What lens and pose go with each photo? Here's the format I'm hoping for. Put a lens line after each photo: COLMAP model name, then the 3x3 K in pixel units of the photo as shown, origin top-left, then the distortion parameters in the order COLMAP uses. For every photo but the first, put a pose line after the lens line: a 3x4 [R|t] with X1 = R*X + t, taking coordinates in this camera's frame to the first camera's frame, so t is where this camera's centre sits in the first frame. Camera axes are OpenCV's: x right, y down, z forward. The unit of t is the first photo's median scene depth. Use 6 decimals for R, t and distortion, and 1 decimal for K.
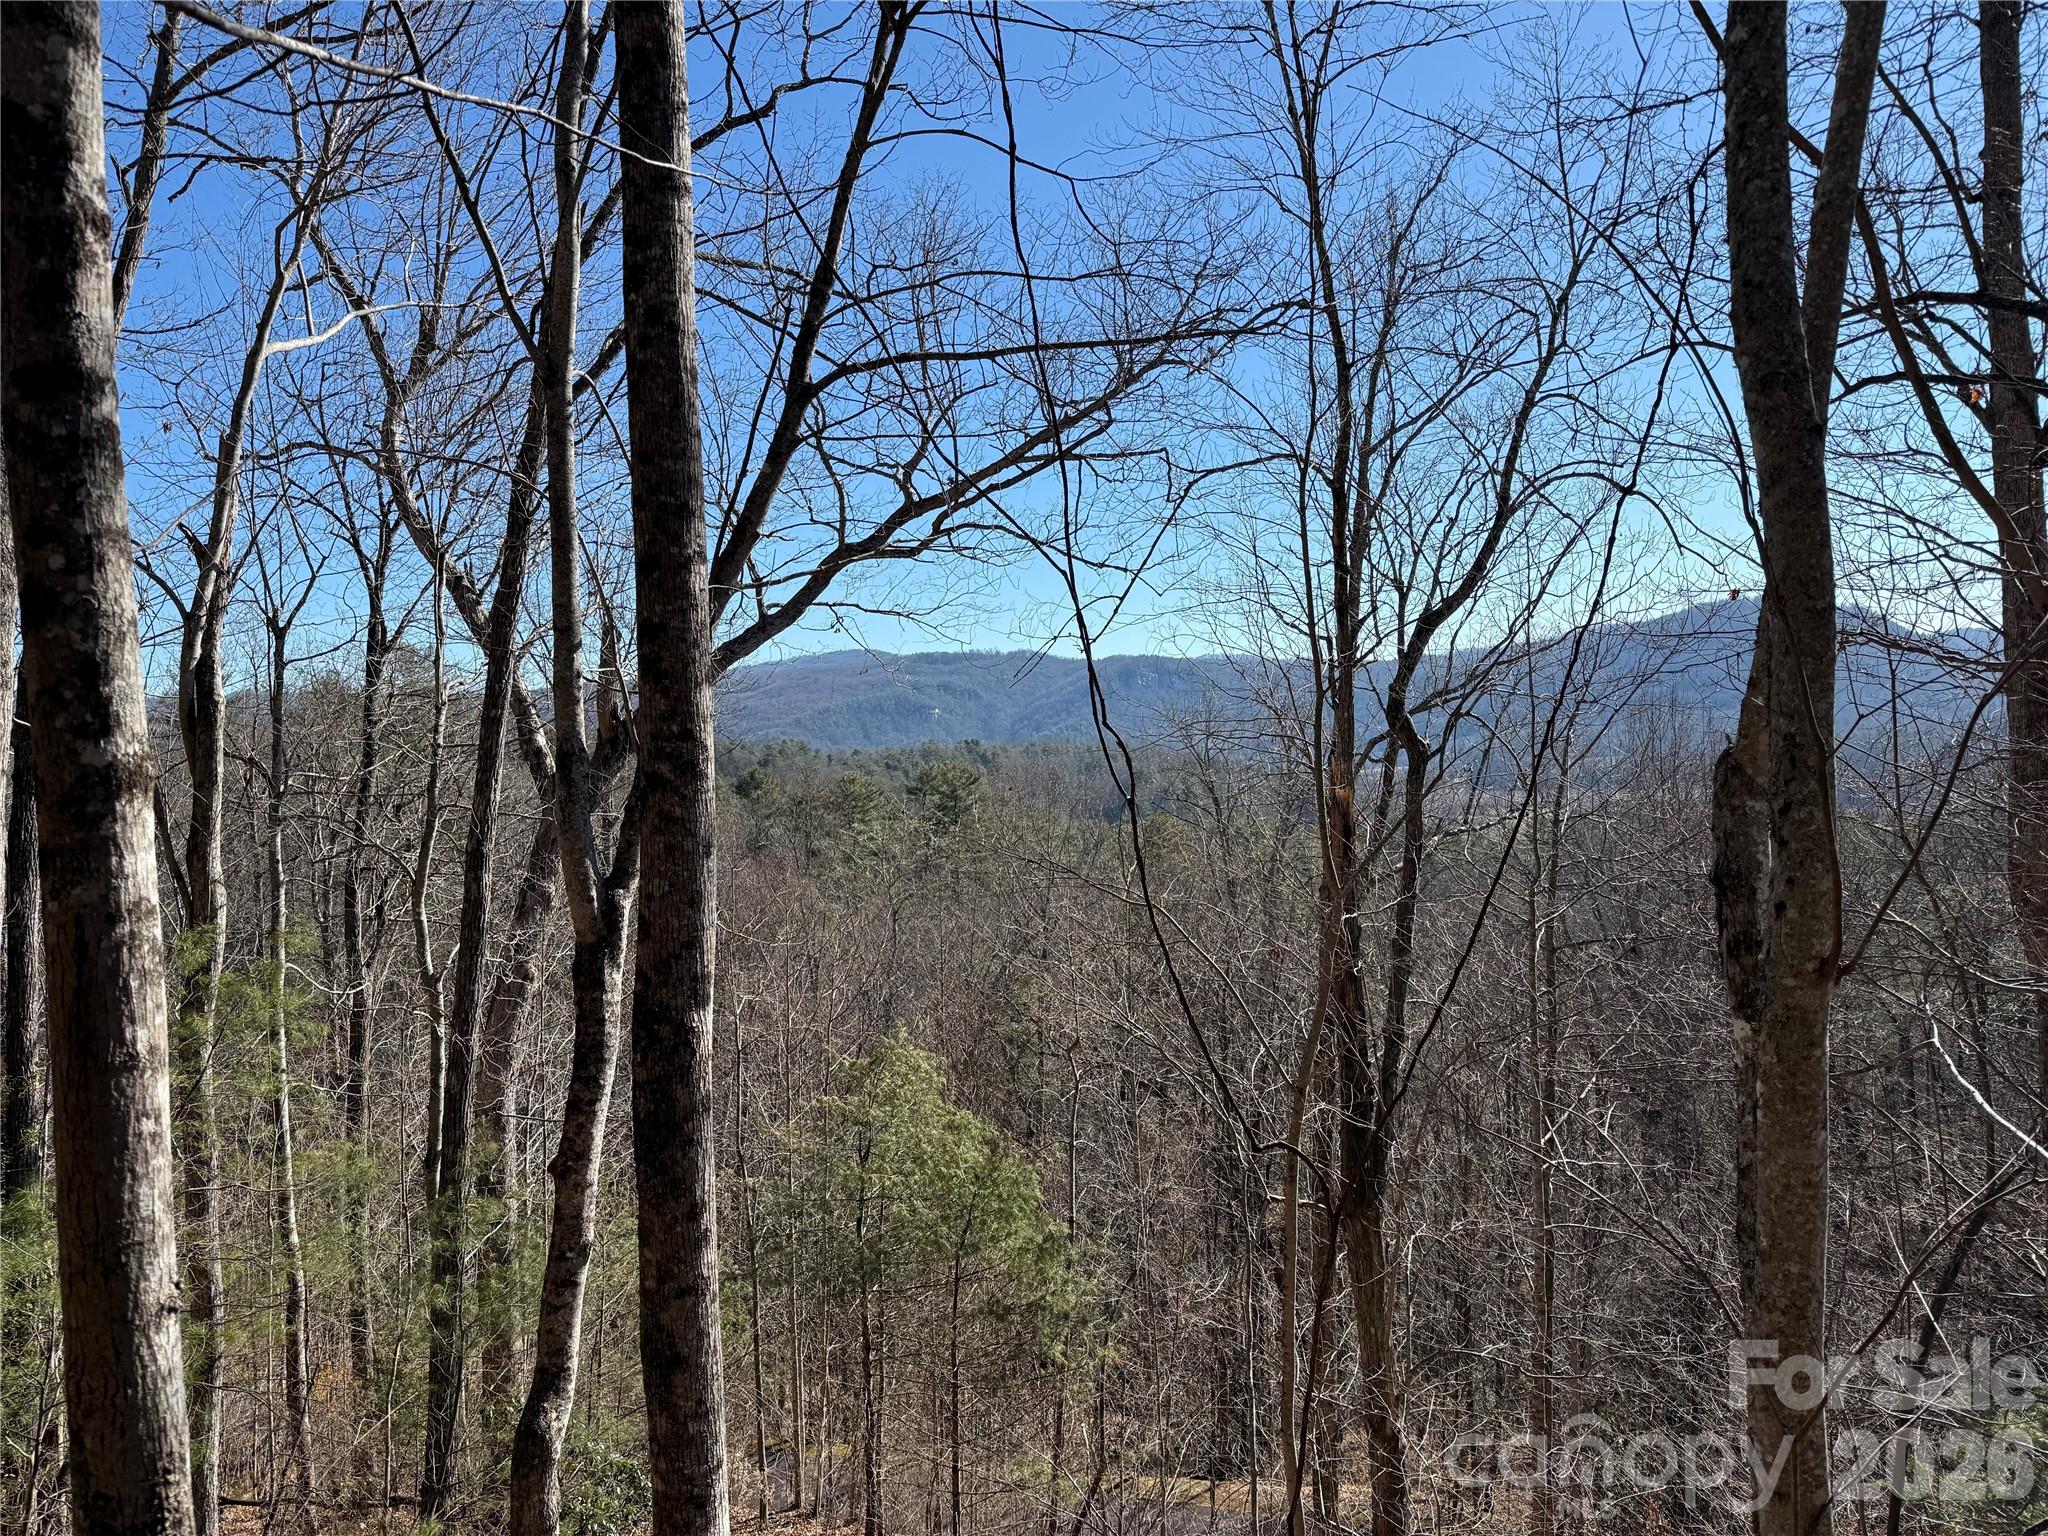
lens RADIAL K [[1436.3, 0, 1024.0], [0, 1436.3, 768.0], [0, 0, 1]] dist [0.001629, -0.004586]
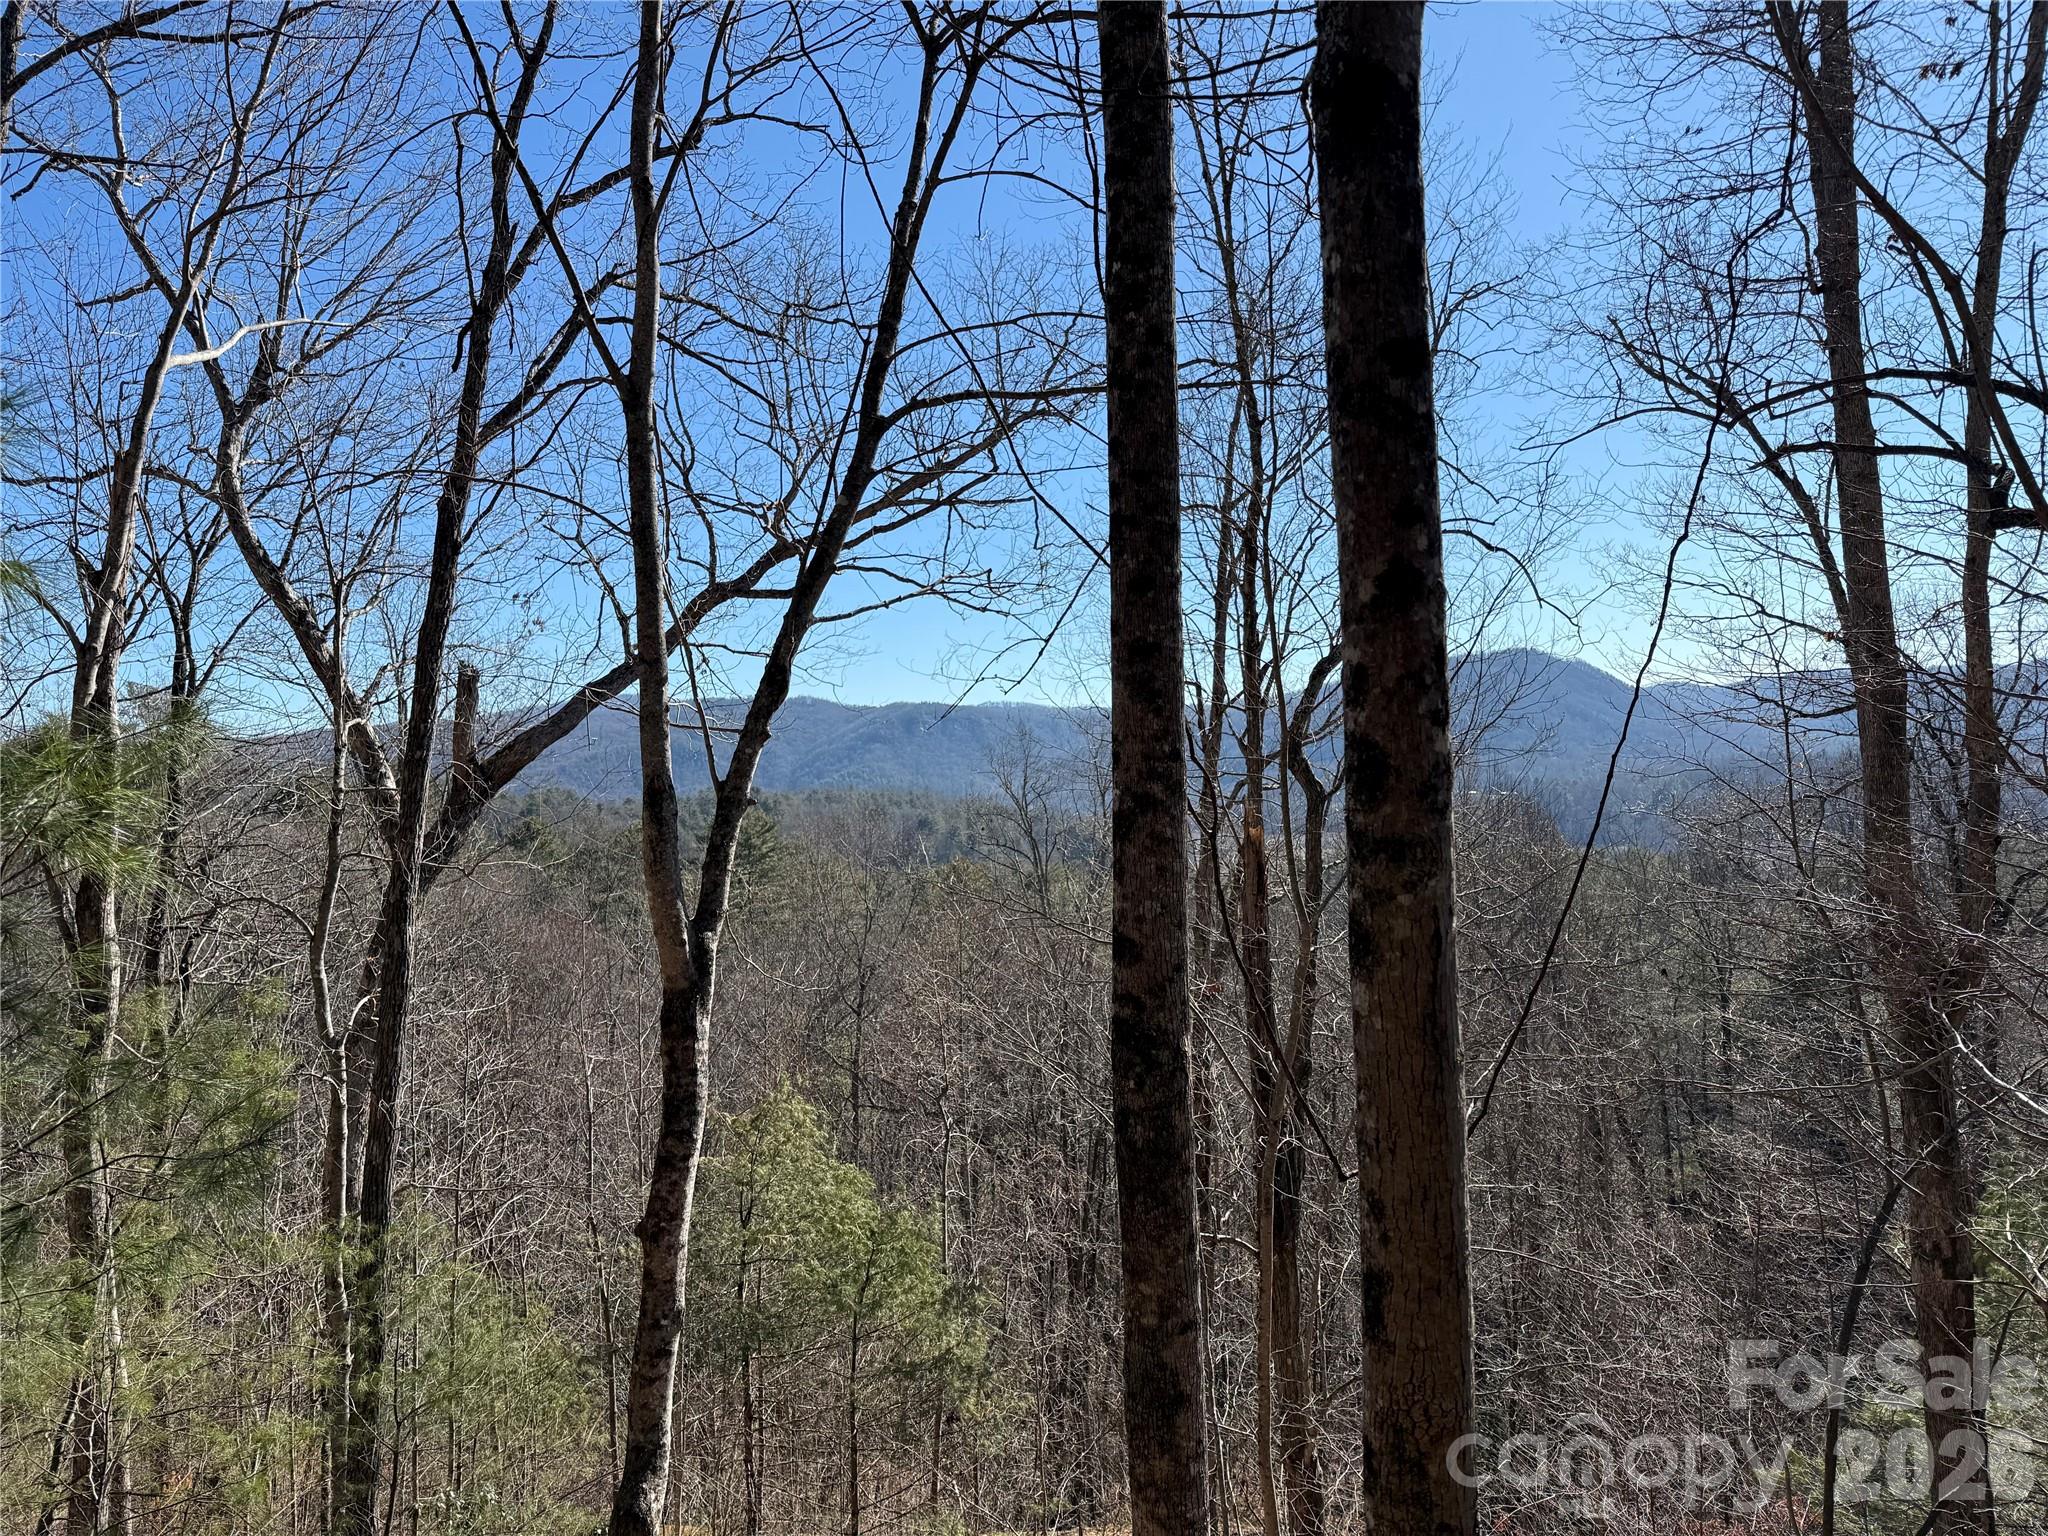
lens RADIAL K [[1441.9, 0, 1024.1], [0, 1441.9, 758.2], [0, 0, 1]] dist [0.003072, -0.005496]
pose [[0.988283, -0.002193, 0.152619, -0.129754], [0.008297, 0.999190, -0.039372, 0.004907], [-0.152409, 0.040177, 0.987500, 0.008548]]
